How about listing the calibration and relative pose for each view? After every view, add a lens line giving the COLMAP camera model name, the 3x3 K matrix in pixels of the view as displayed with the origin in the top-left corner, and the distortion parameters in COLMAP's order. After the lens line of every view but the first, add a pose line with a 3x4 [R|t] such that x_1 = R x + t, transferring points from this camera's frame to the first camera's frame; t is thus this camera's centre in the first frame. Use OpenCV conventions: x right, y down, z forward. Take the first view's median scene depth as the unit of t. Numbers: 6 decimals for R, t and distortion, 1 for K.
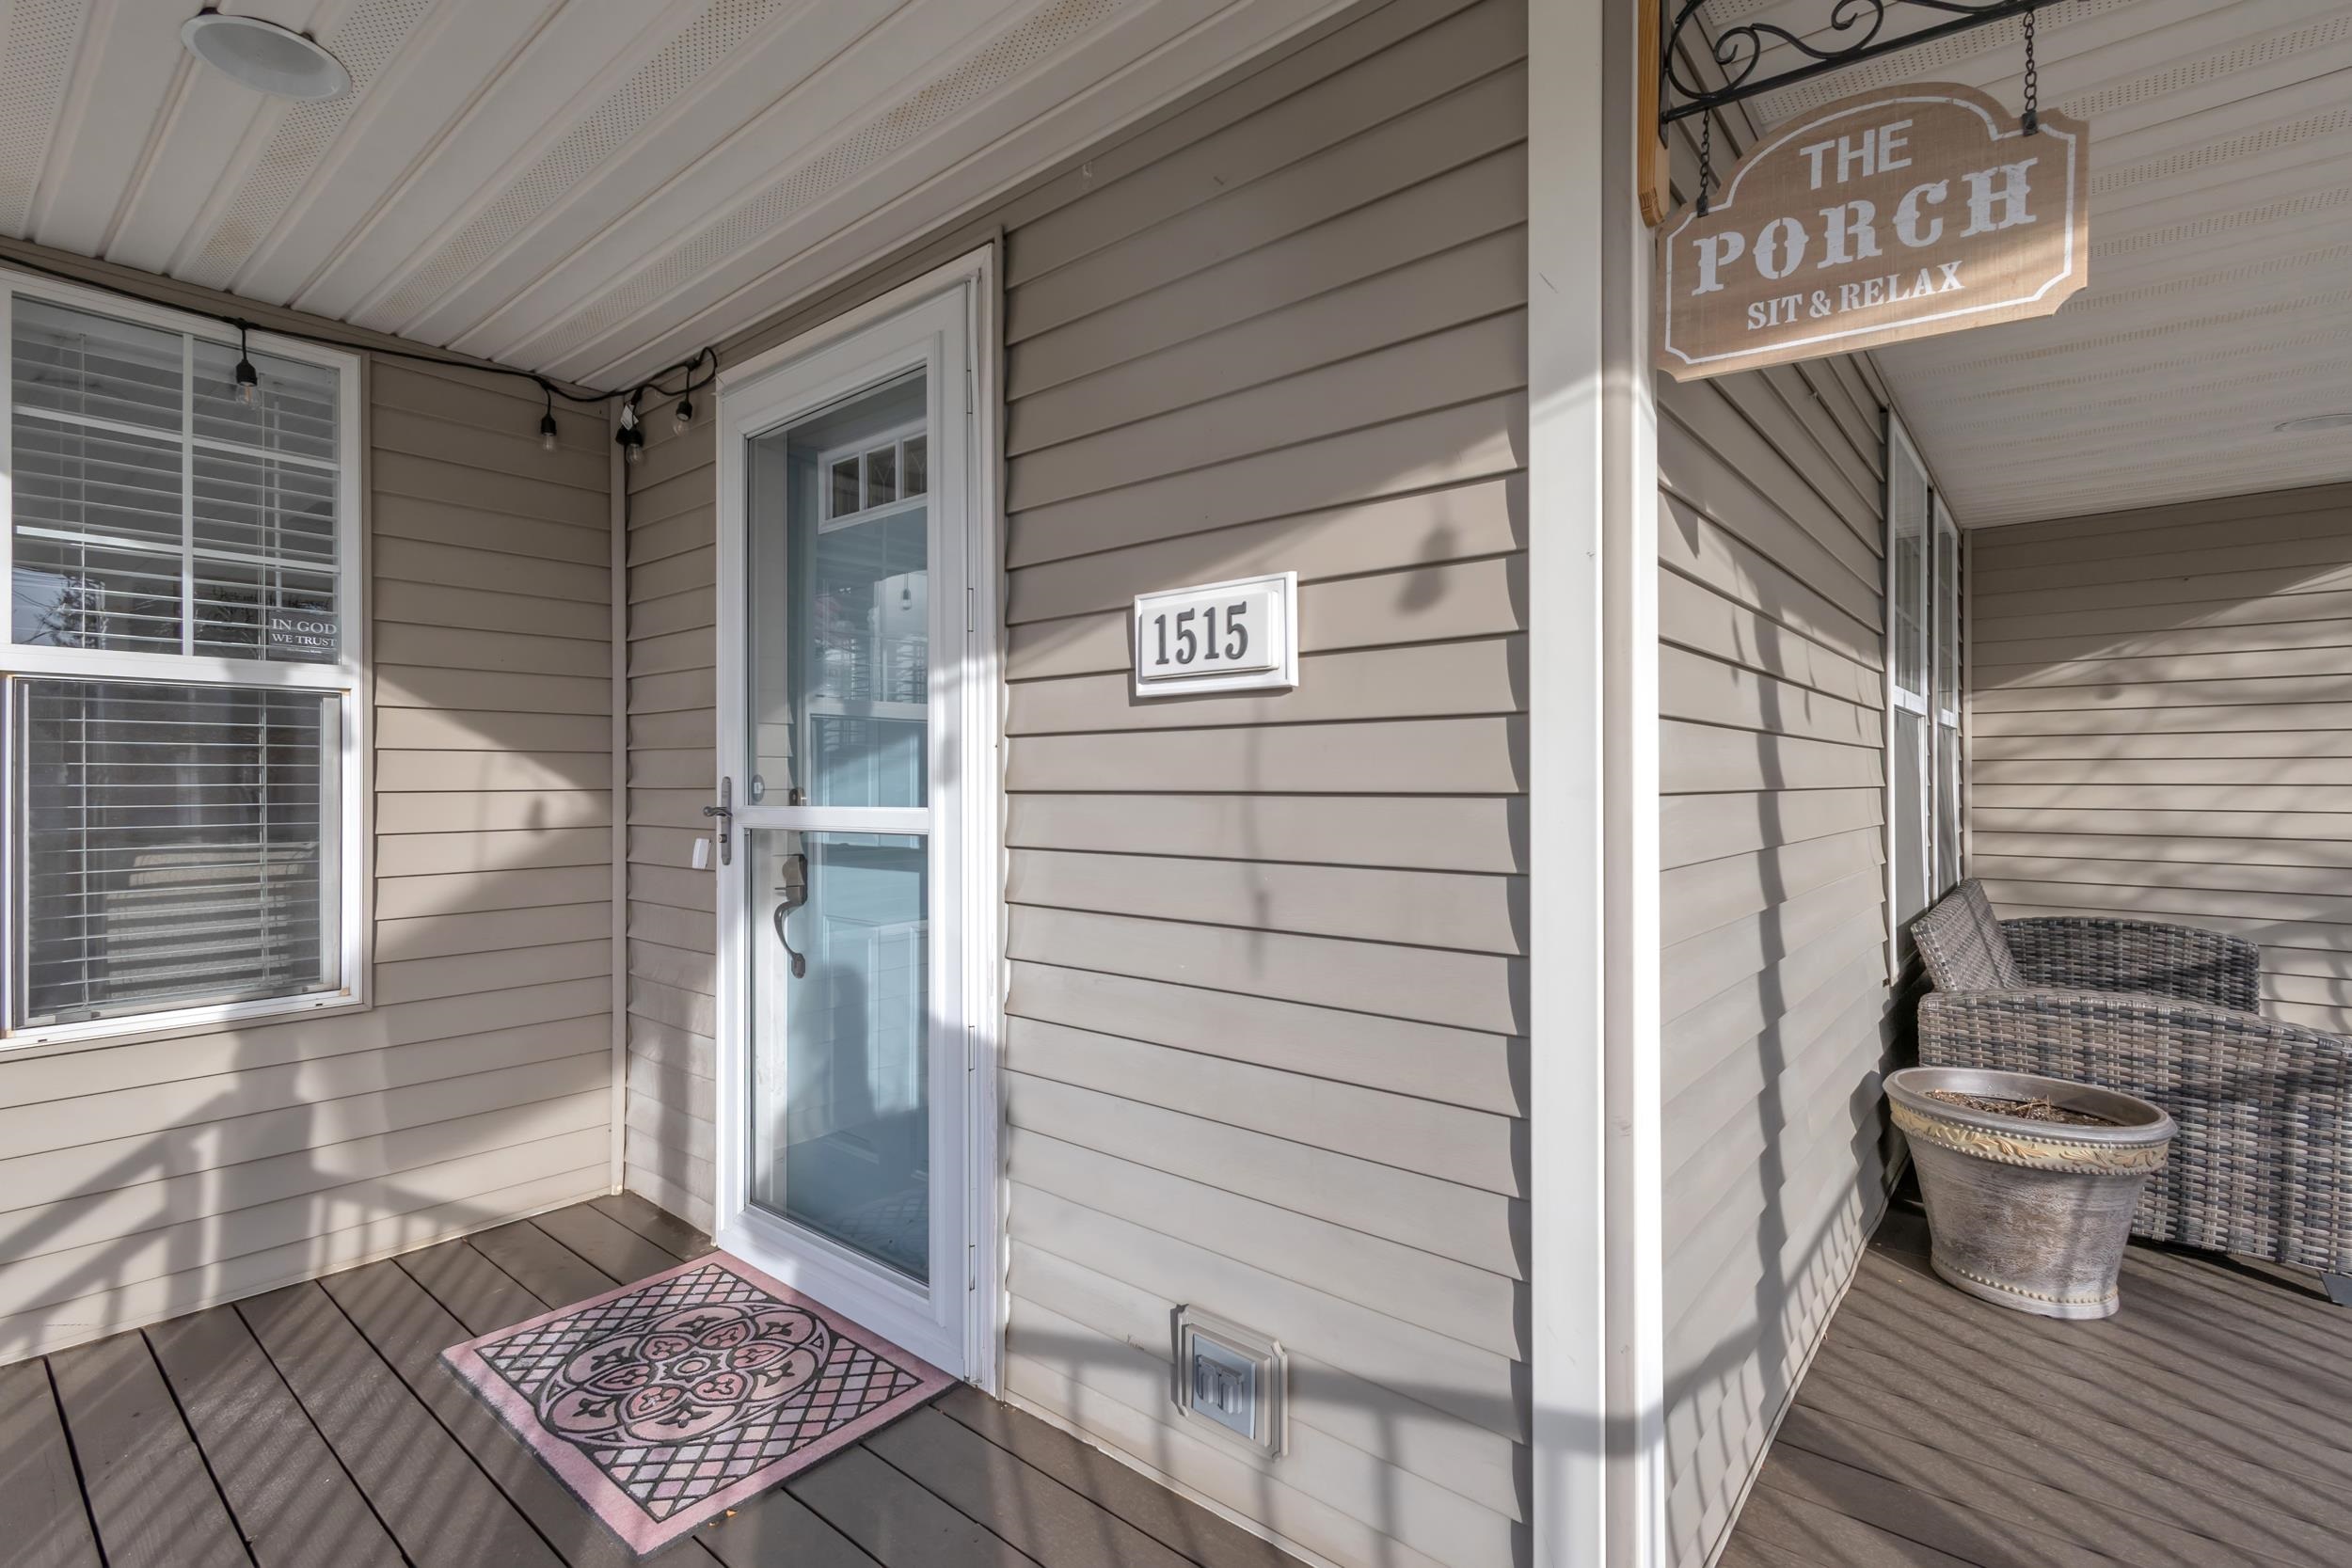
lens RADIAL K [[1089.6, 0, 1176.0], [0, 1089.6, 784.0], [0, 0, 1]] dist [0.003963, -0.000386]
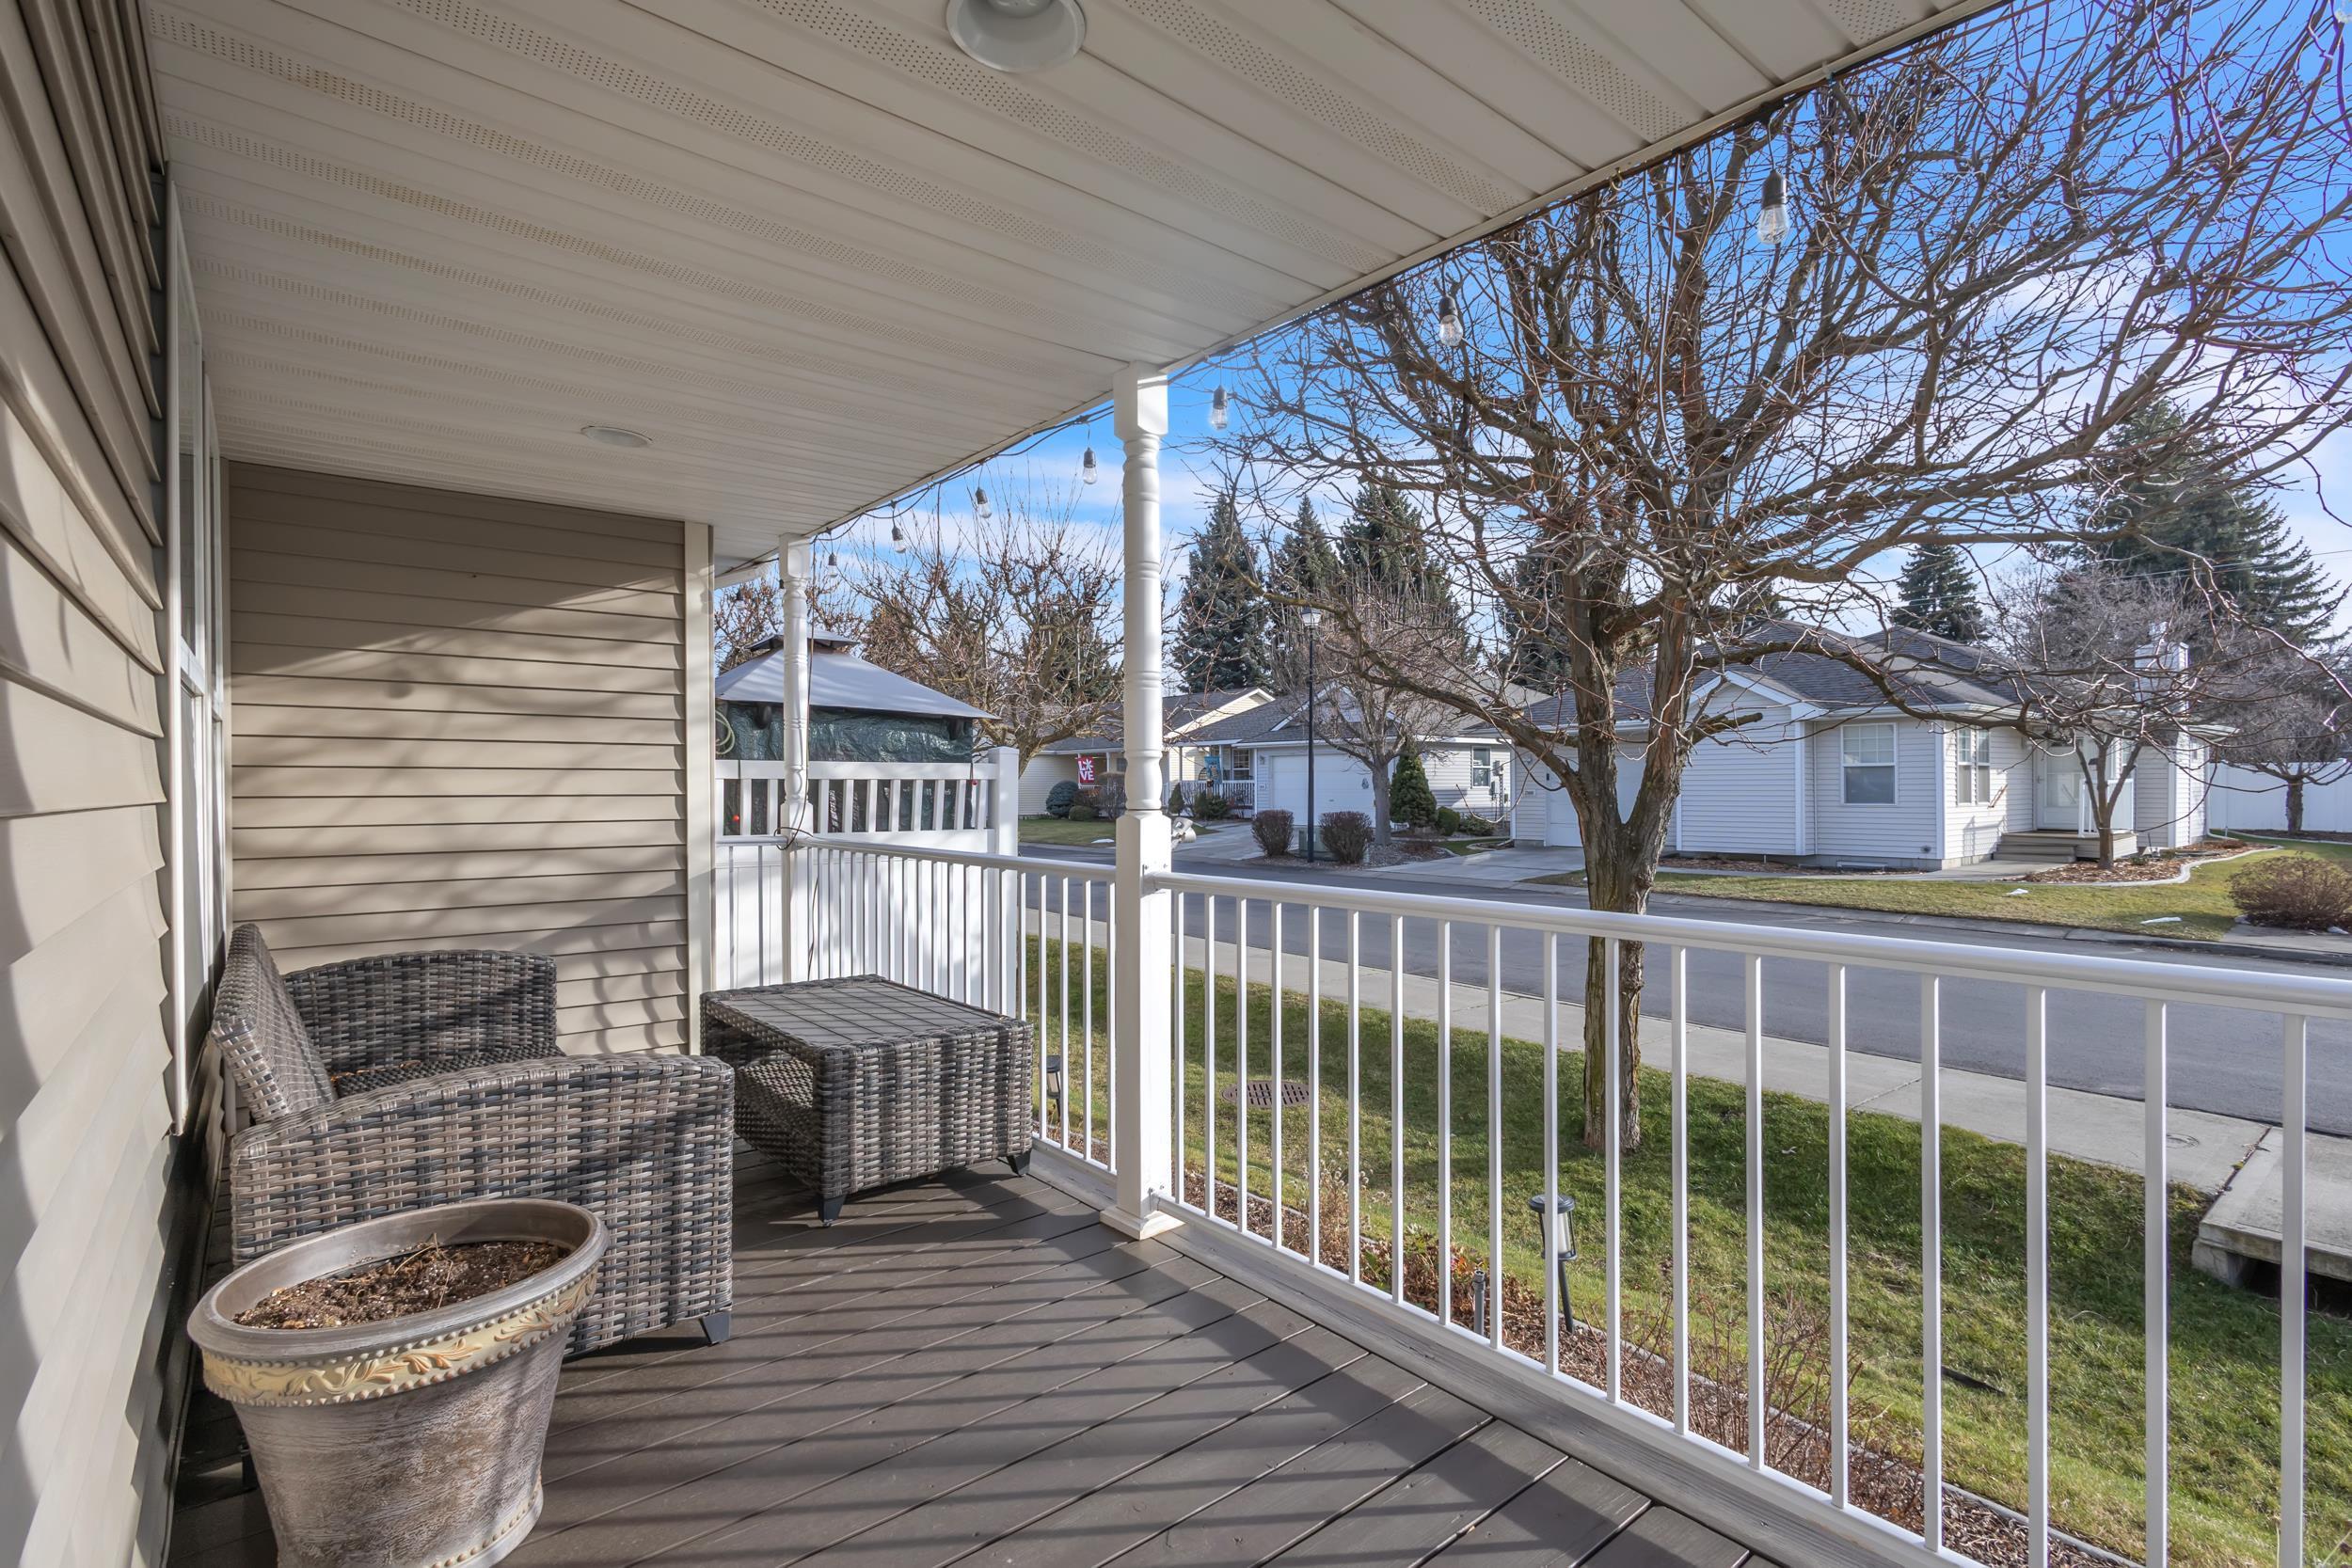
lens RADIAL K [[1089.6, 0, 1176.0], [0, 1089.6, 784.0], [0, 0, 1]] dist [0.003963, -0.000386]
pose [[0.179762, 0.004640, 0.983699, 0.181639], [0.005618, 0.999968, -0.005744, -0.001162], [-0.983694, 0.006559, 0.179730, 0.391842]]
